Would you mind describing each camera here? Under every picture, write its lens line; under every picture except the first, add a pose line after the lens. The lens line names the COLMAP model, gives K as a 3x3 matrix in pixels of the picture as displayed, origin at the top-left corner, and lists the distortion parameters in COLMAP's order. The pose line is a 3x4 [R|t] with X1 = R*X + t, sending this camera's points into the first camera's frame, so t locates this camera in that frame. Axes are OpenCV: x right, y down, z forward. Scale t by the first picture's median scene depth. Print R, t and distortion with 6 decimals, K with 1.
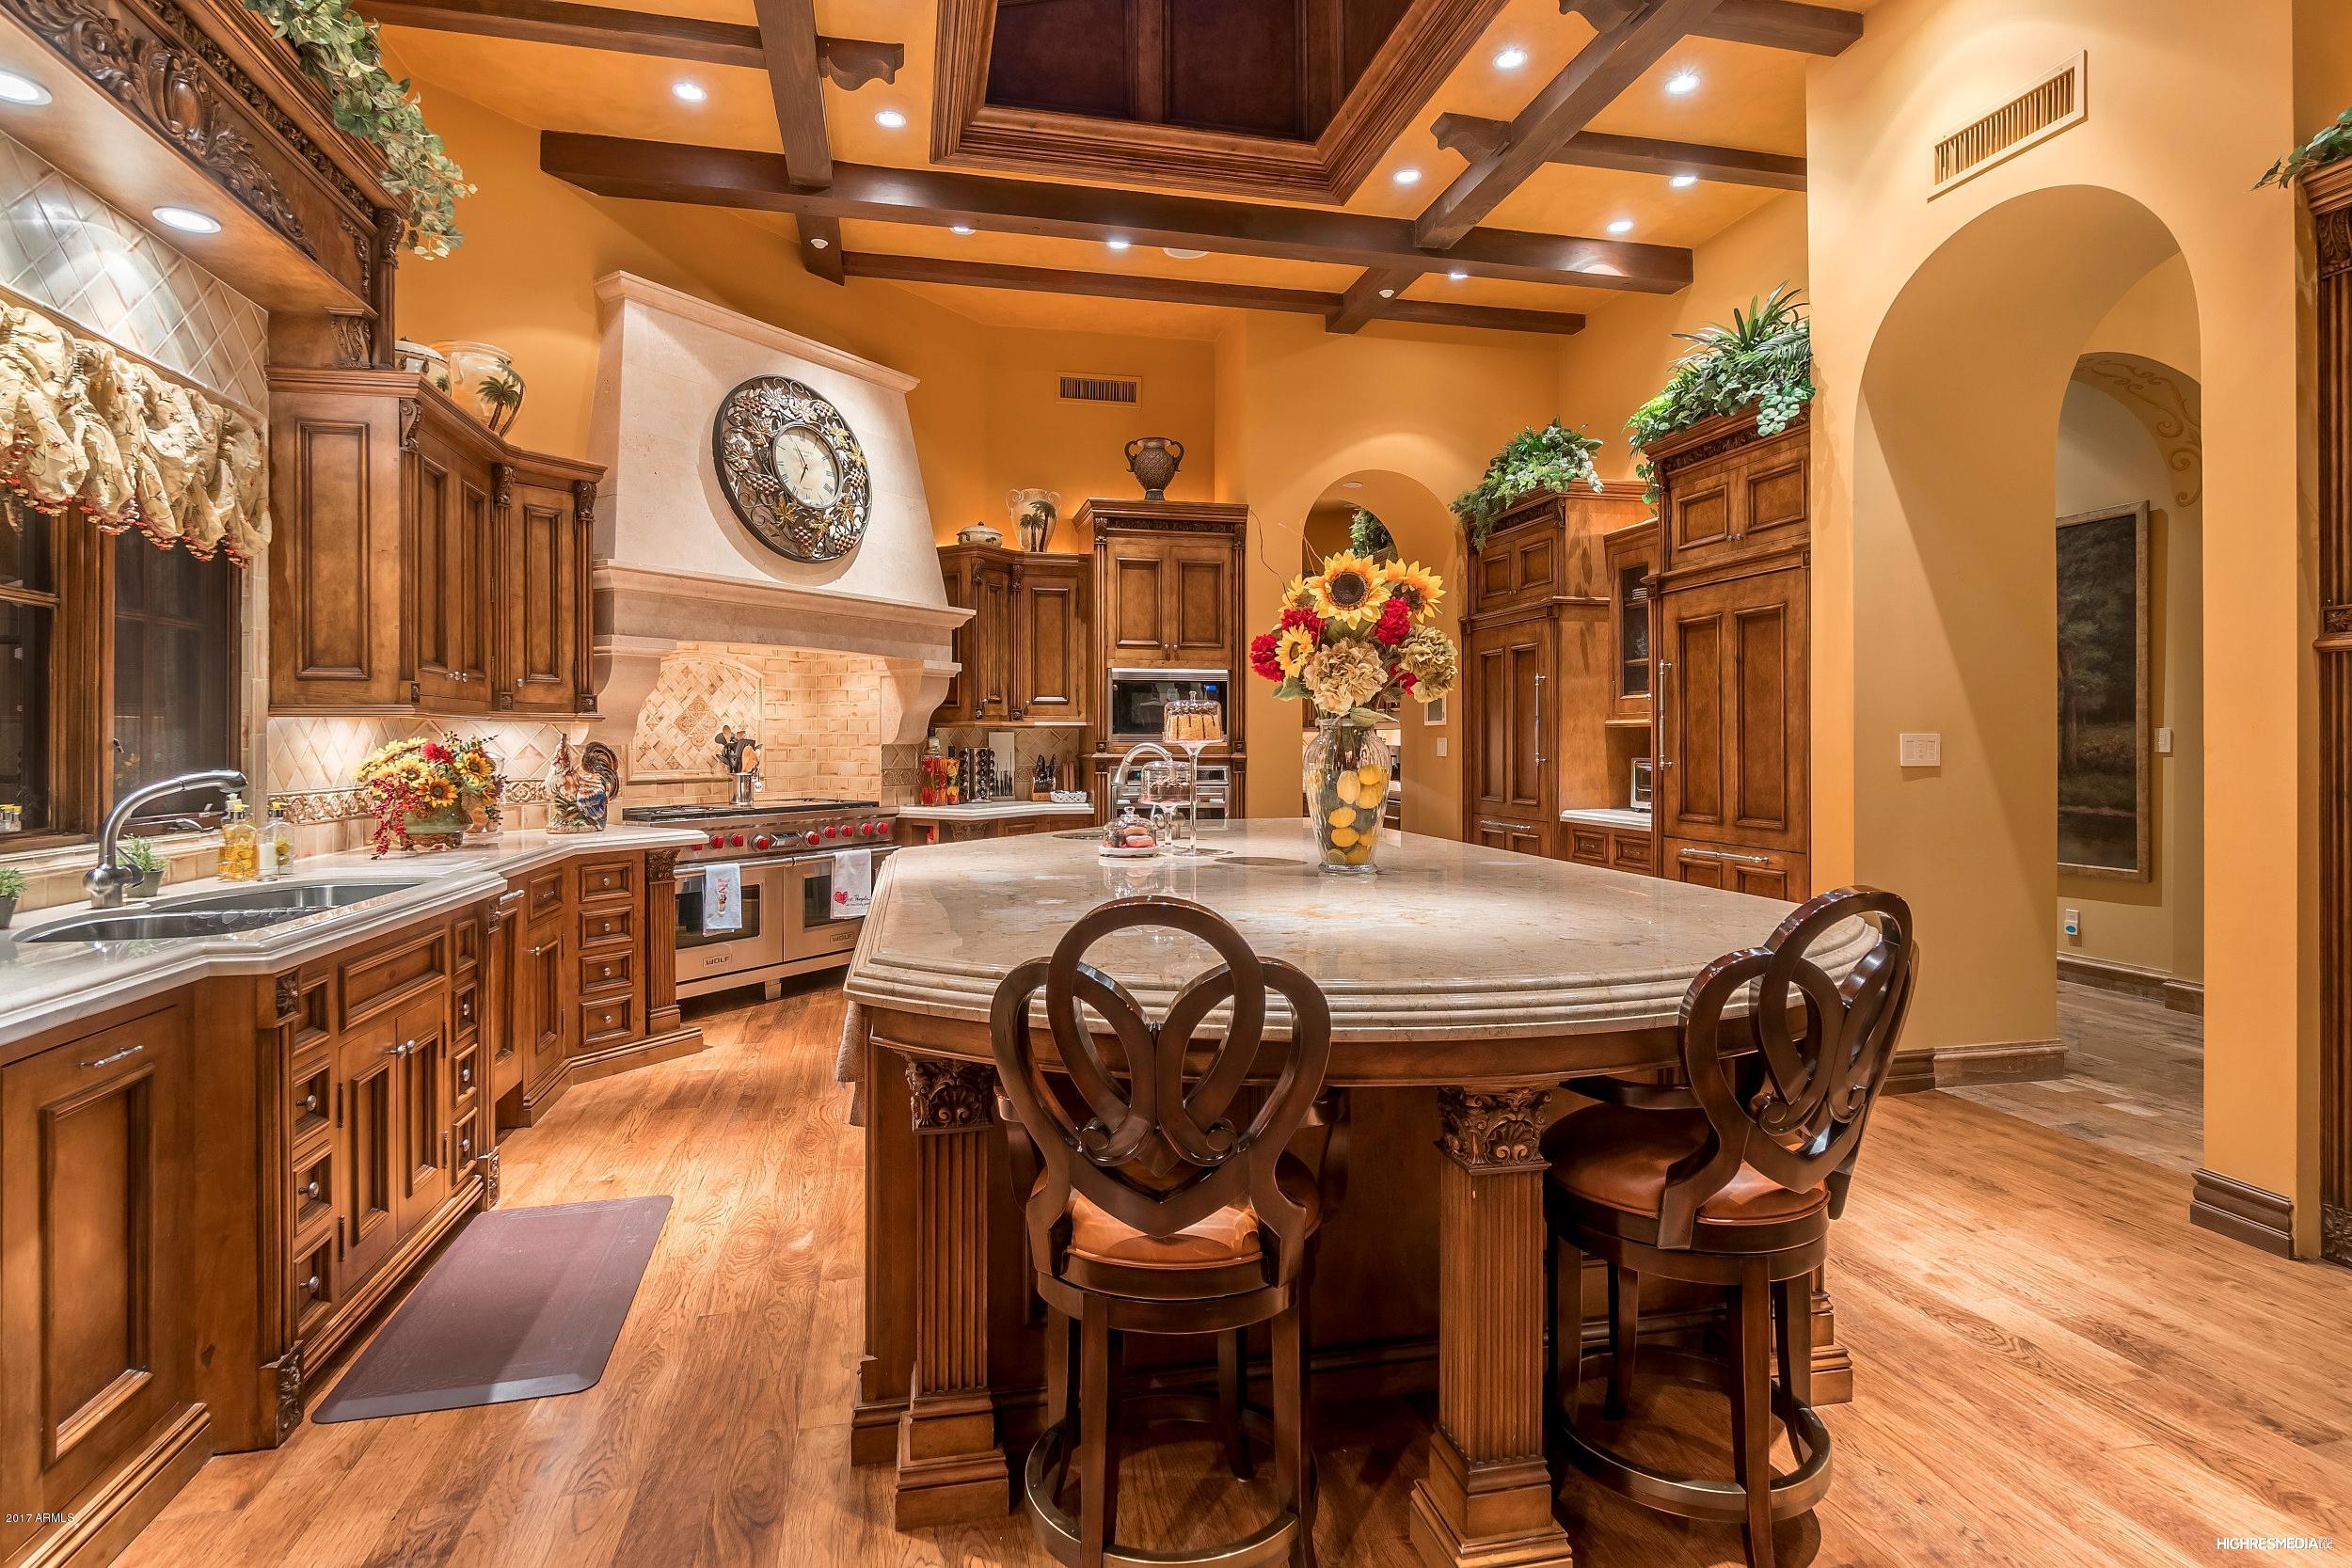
lens RADIAL K [[1175.3, 0, 1139.8], [0, 1175.3, 742.0], [0, 0, 1]] dist [-0.001608, -0.000236]
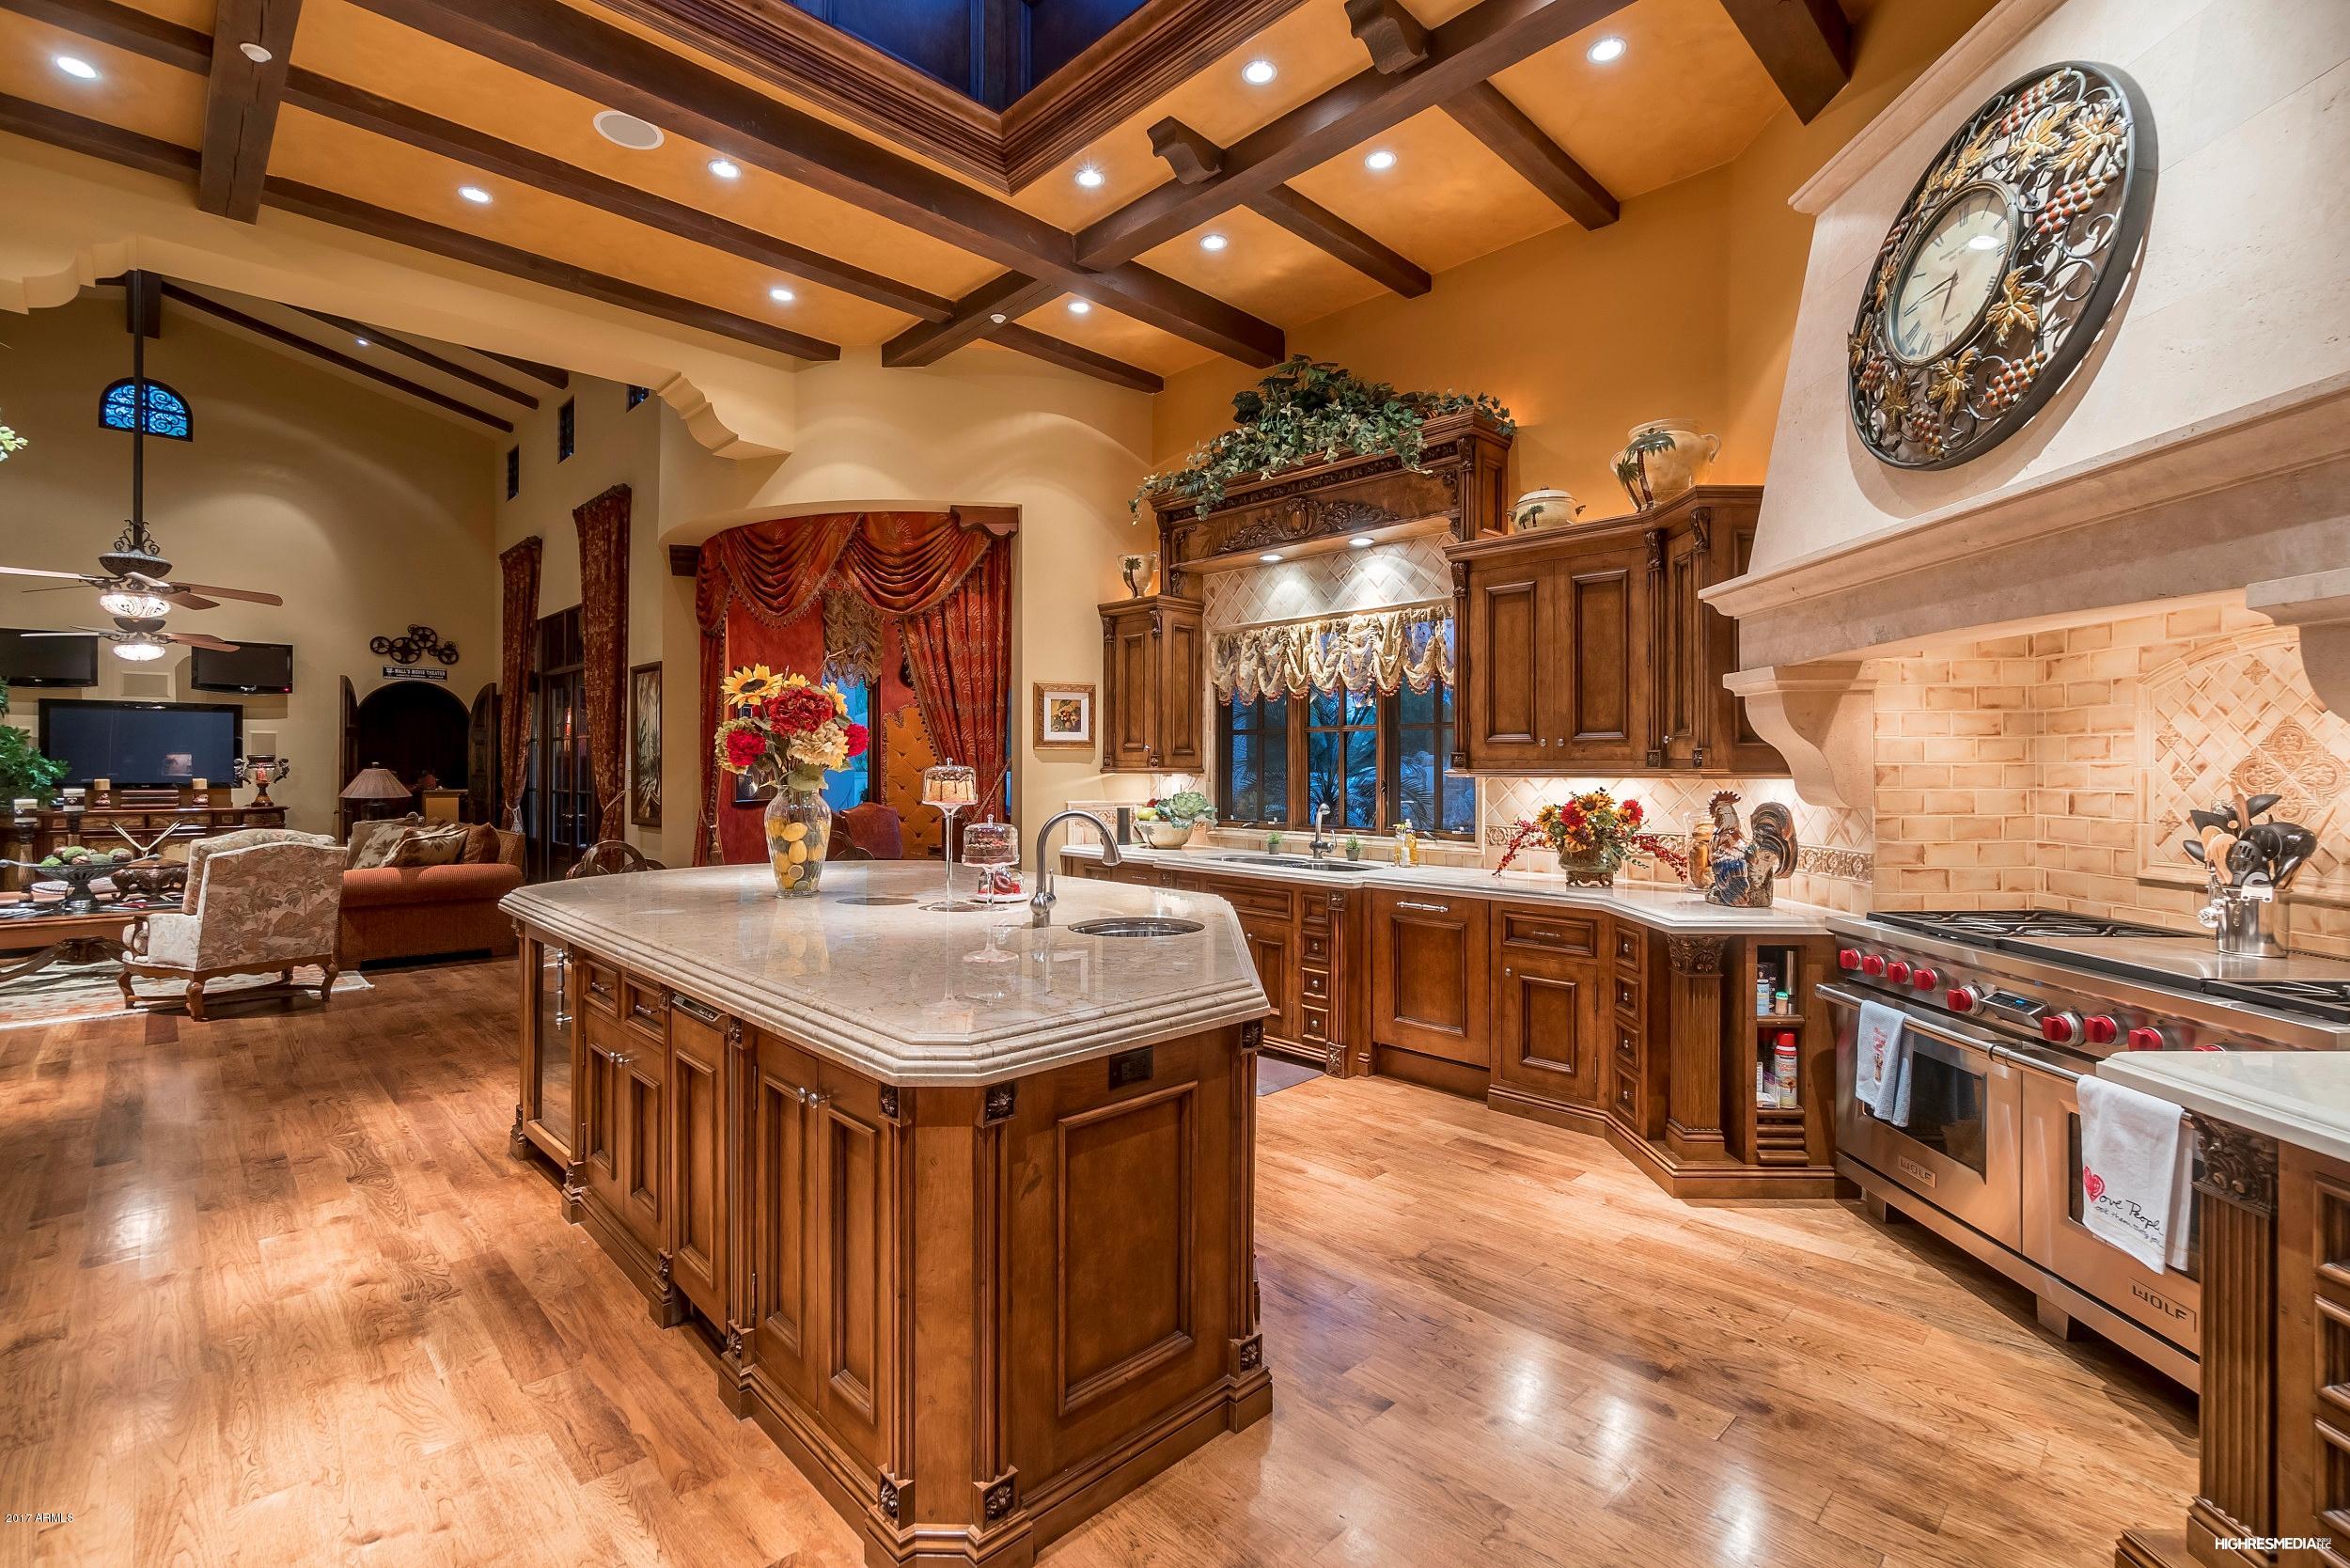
lens RADIAL K [[1084.5, 0, 1155.6], [0, 1084.5, 765.9], [0, 0, 1]] dist [-0.002890, 0.000864]
pose [[-0.849225, 0.001048, -0.528030, 0.295886], [0.001161, 0.999999, 0.000117, -0.025652], [0.528030, -0.000513, -0.849225, 1.396076]]
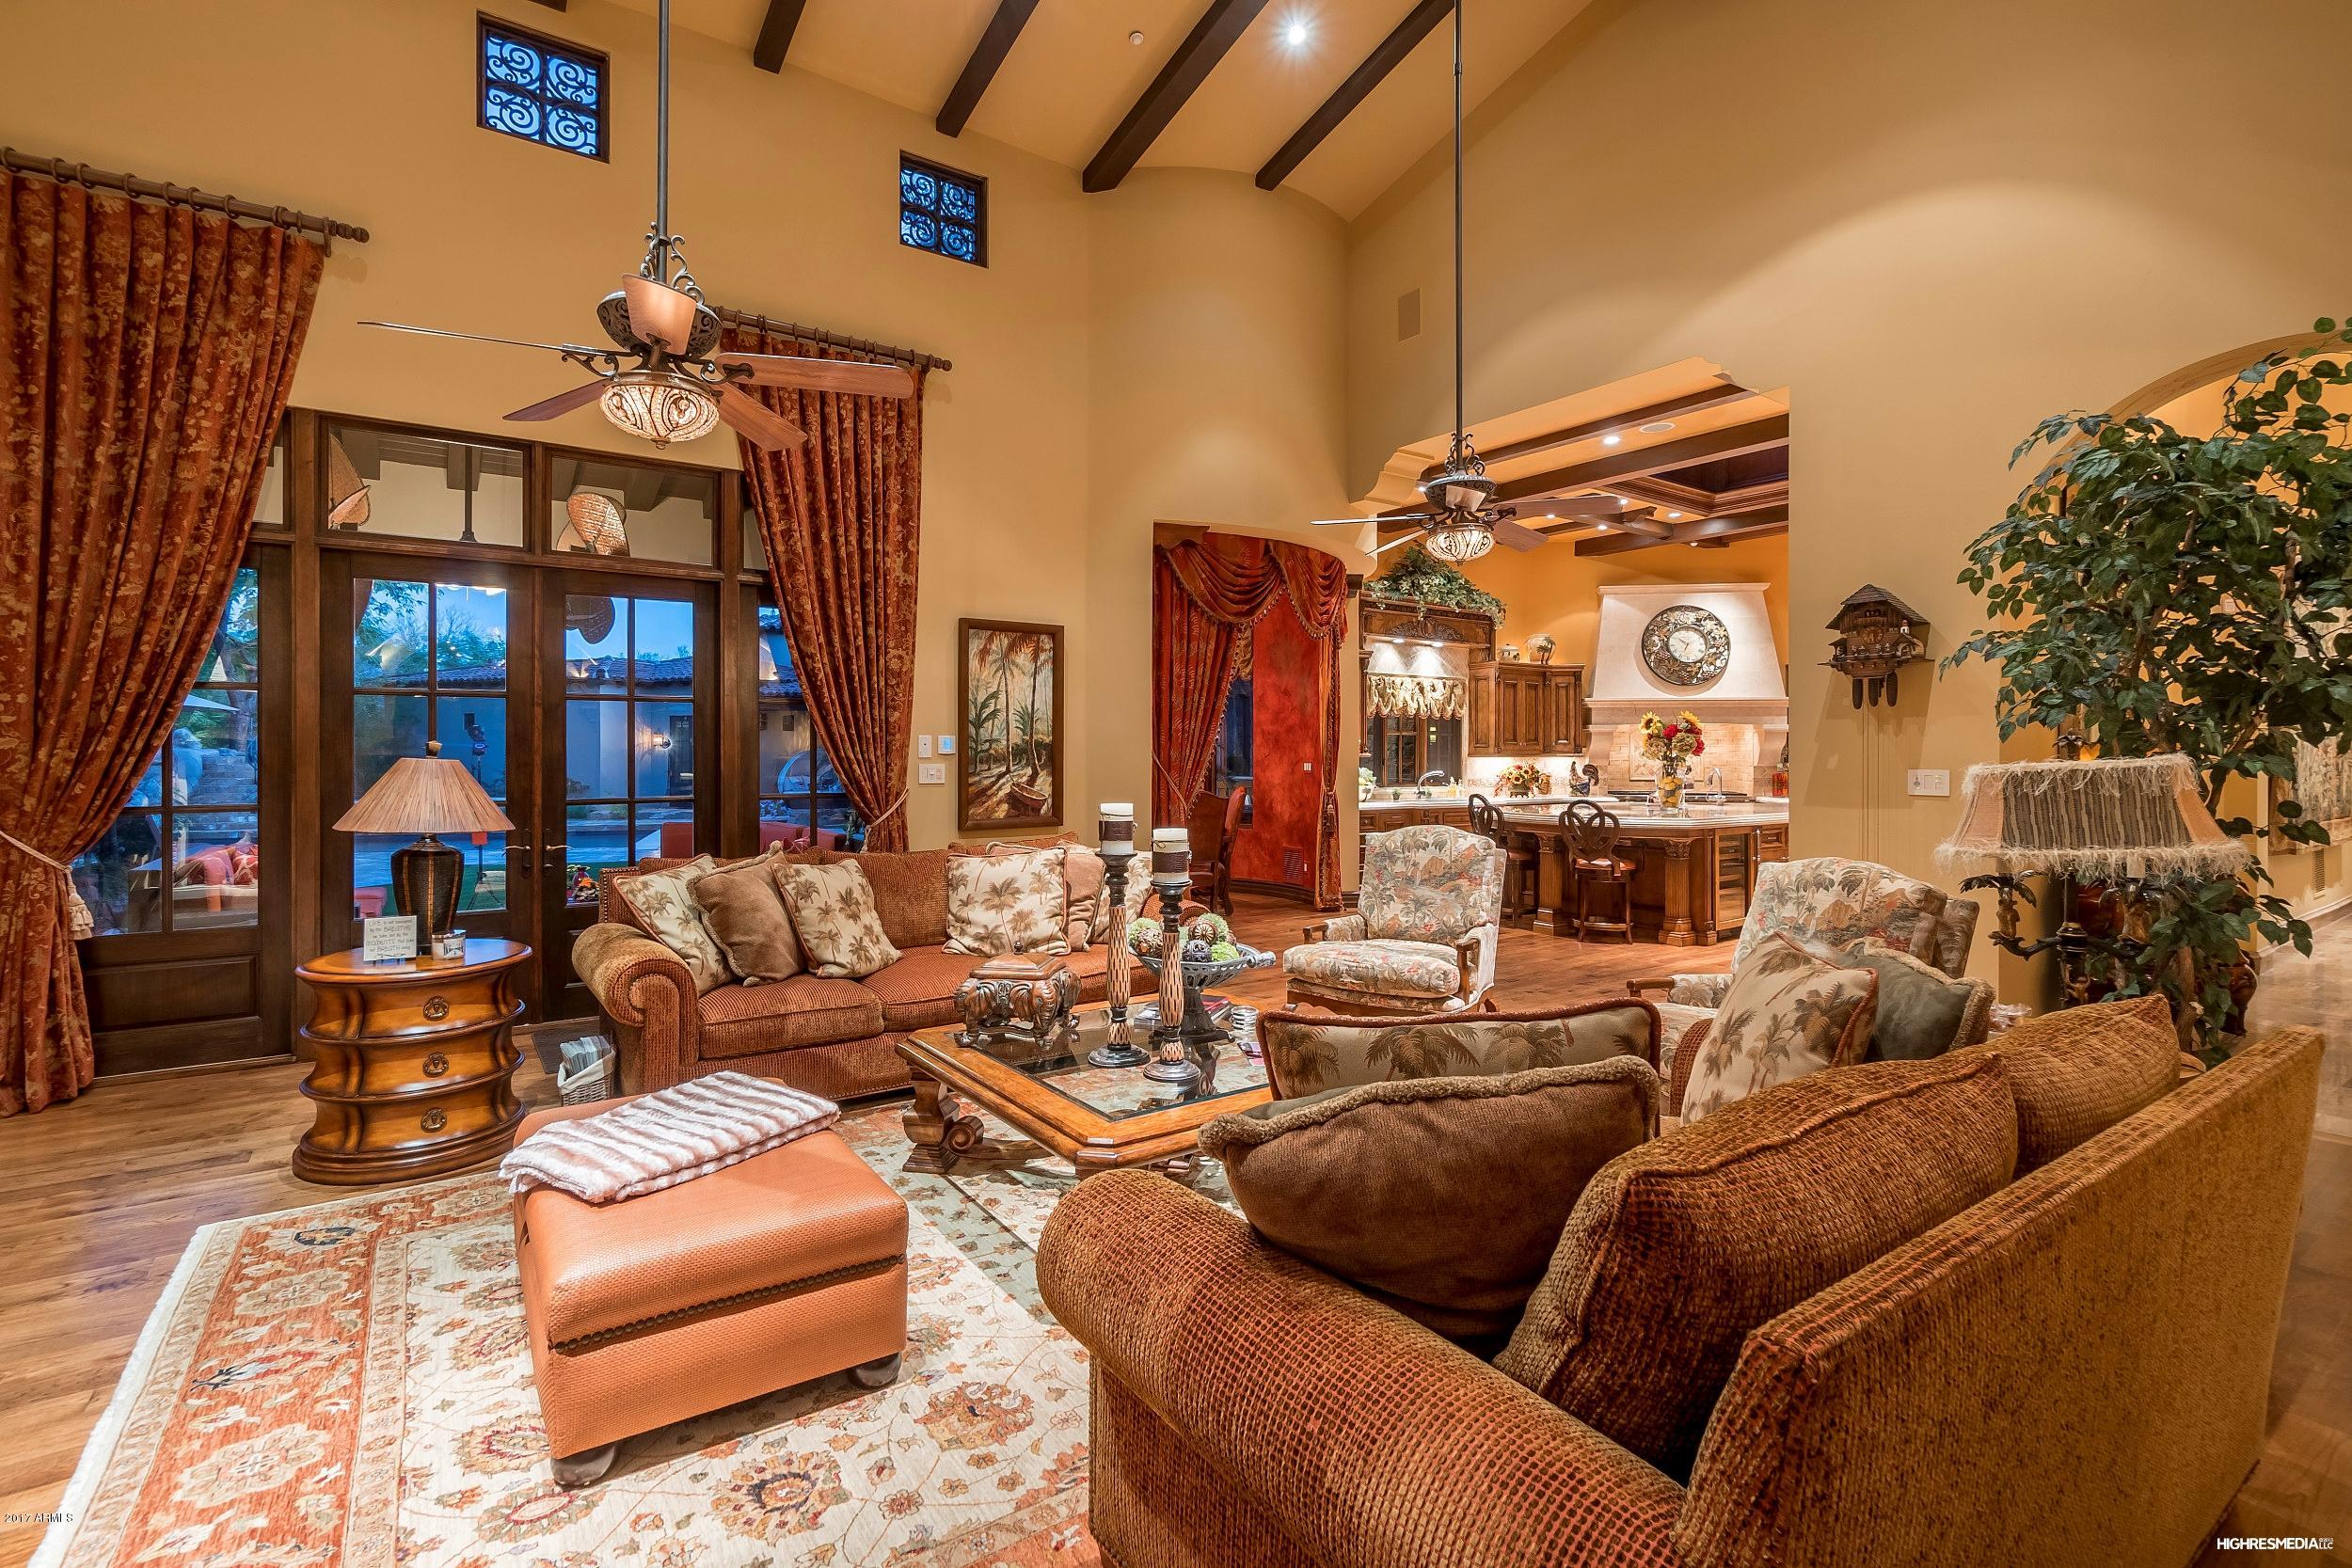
lens RADIAL K [[1085.3, 0, 1189.5], [0, 1085.3, 754.7], [0, 0, 1]] dist [-0.002890, 0.000864]
pose [[0.409859, 0.004316, -0.912139, 1.420871], [-0.002034, 0.999991, 0.003818, -0.029010], [0.912147, 0.000290, 0.409864, -0.853327]]
